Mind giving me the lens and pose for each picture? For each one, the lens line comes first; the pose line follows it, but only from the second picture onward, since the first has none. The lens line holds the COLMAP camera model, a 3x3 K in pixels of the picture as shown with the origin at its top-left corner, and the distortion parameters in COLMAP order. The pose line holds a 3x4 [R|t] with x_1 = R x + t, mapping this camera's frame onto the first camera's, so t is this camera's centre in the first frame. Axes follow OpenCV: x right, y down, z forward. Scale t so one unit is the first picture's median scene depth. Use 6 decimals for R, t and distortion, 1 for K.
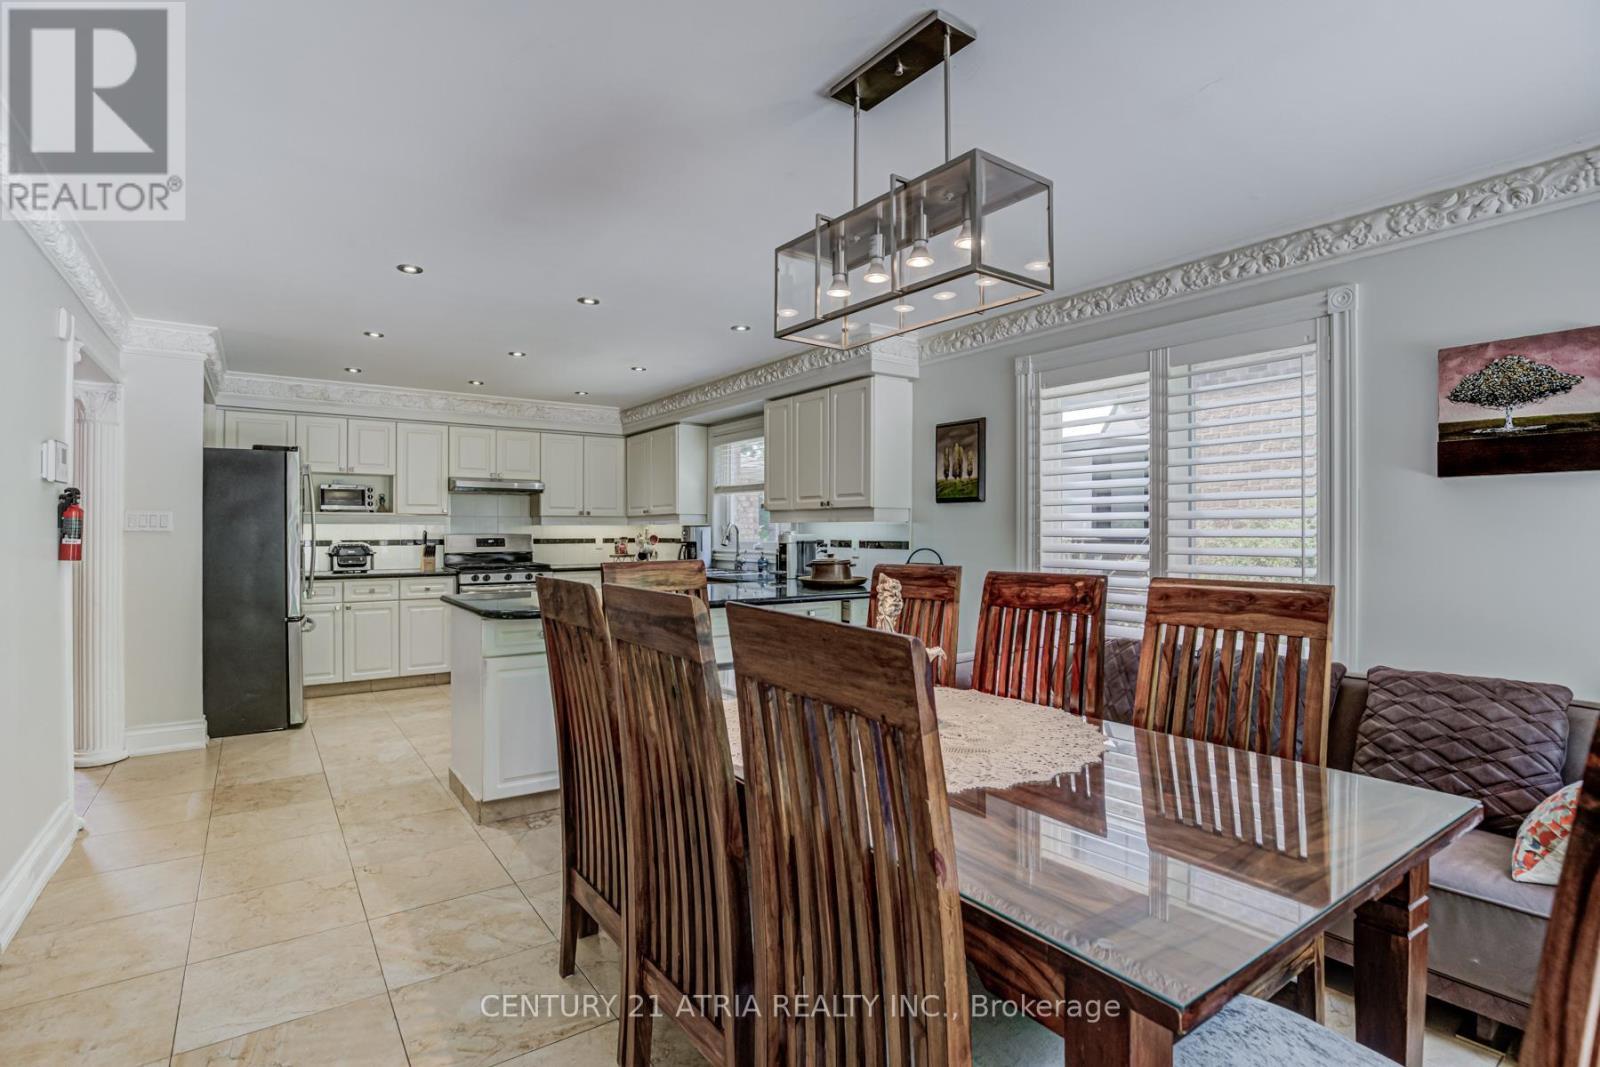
lens RADIAL K [[759.3, 0, 800.0], [0, 759.3, 533.5], [0, 0, 1]] dist [-0.003247, -0.013614]
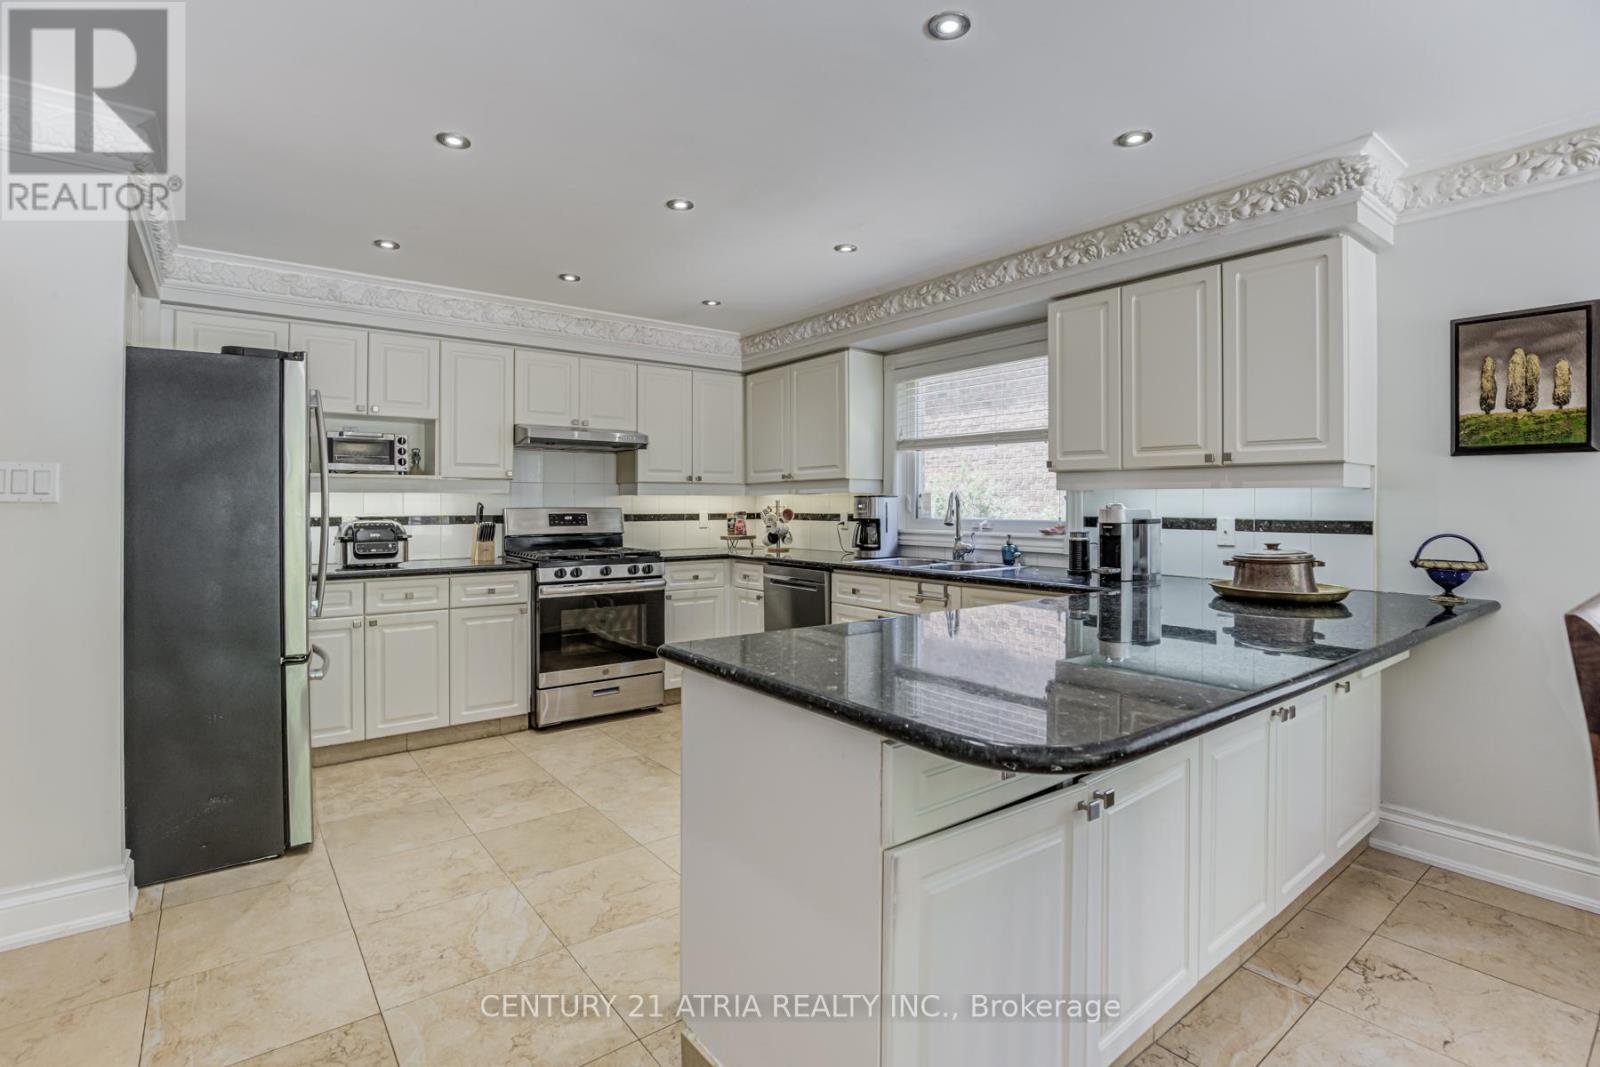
lens RADIAL K [[751.3, 0, 809.2], [0, 751.3, 505.2], [0, 0, 1]] dist [-0.026705, 0.000412]
pose [[0.998847, 0.001269, 0.047987, -0.241914], [-0.001184, 0.999998, -0.001801, -0.000412], [-0.047990, 0.001742, 0.998846, 0.332123]]
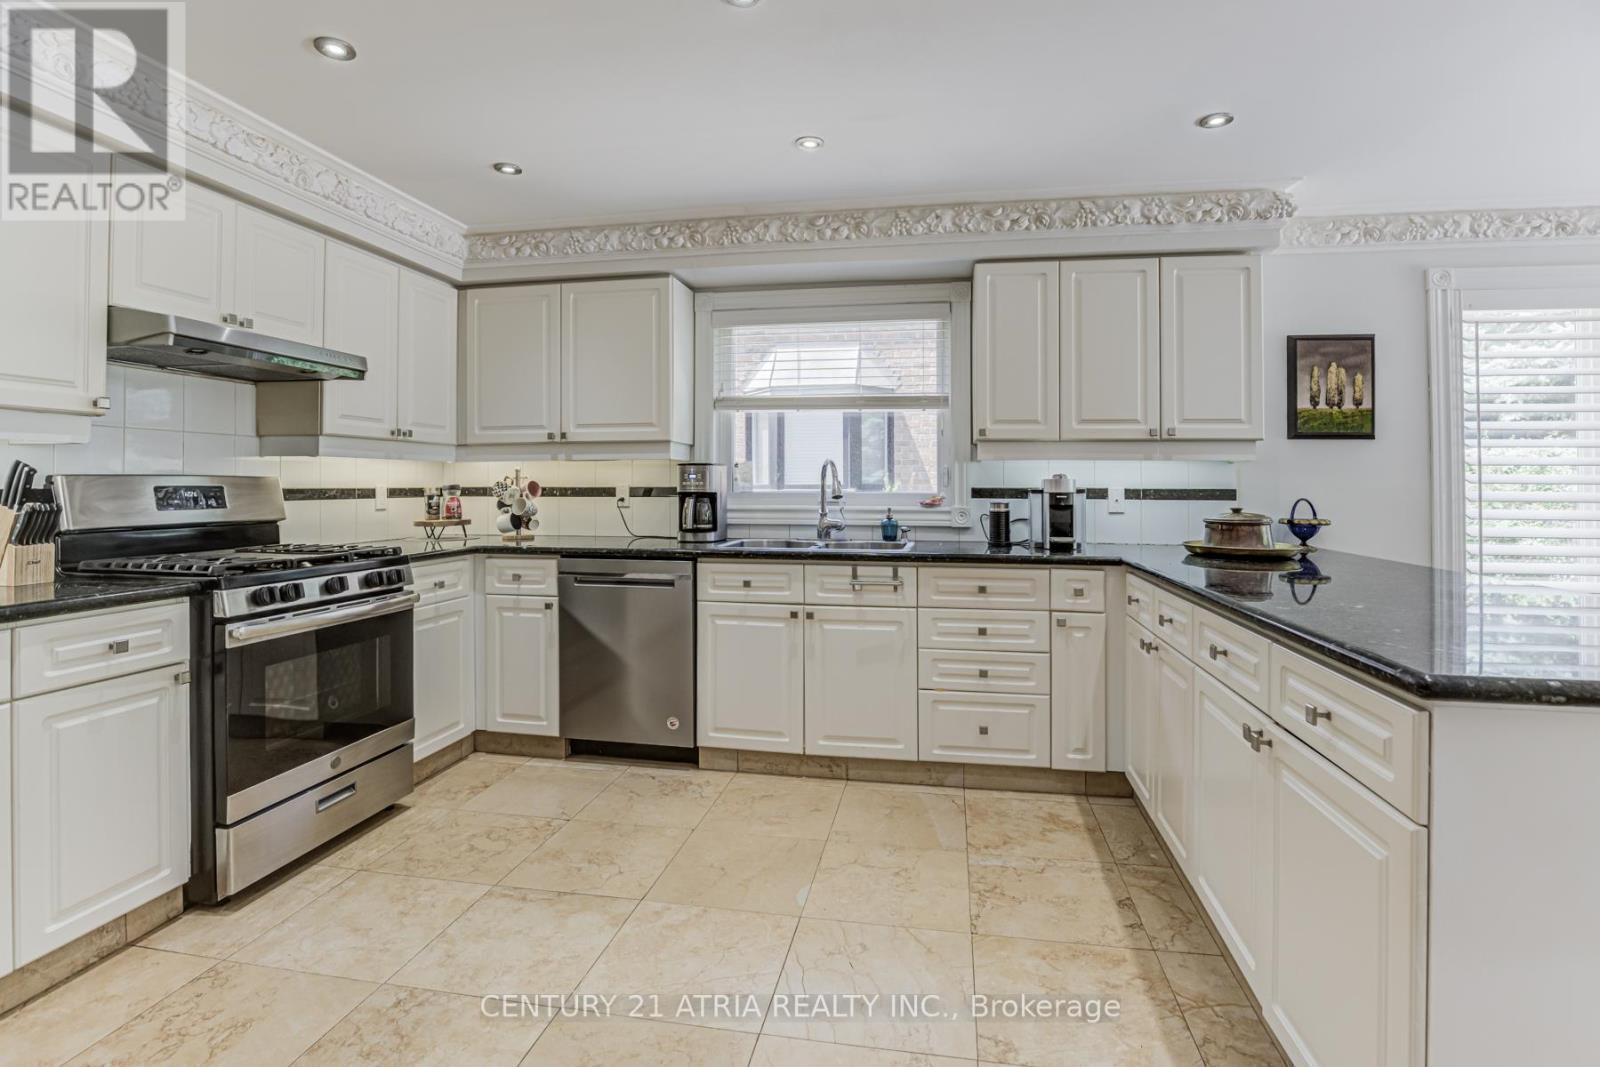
lens RADIAL K [[746.4, 0, 817.1], [0, 746.4, 485.1], [0, 0, 1]] dist [-0.032763, 0.000283]
pose [[0.713222, 0.004090, 0.700926, -0.484381], [-0.001851, 0.999990, -0.003951, 0.007368], [-0.700936, 0.001520, 0.713223, 0.577837]]
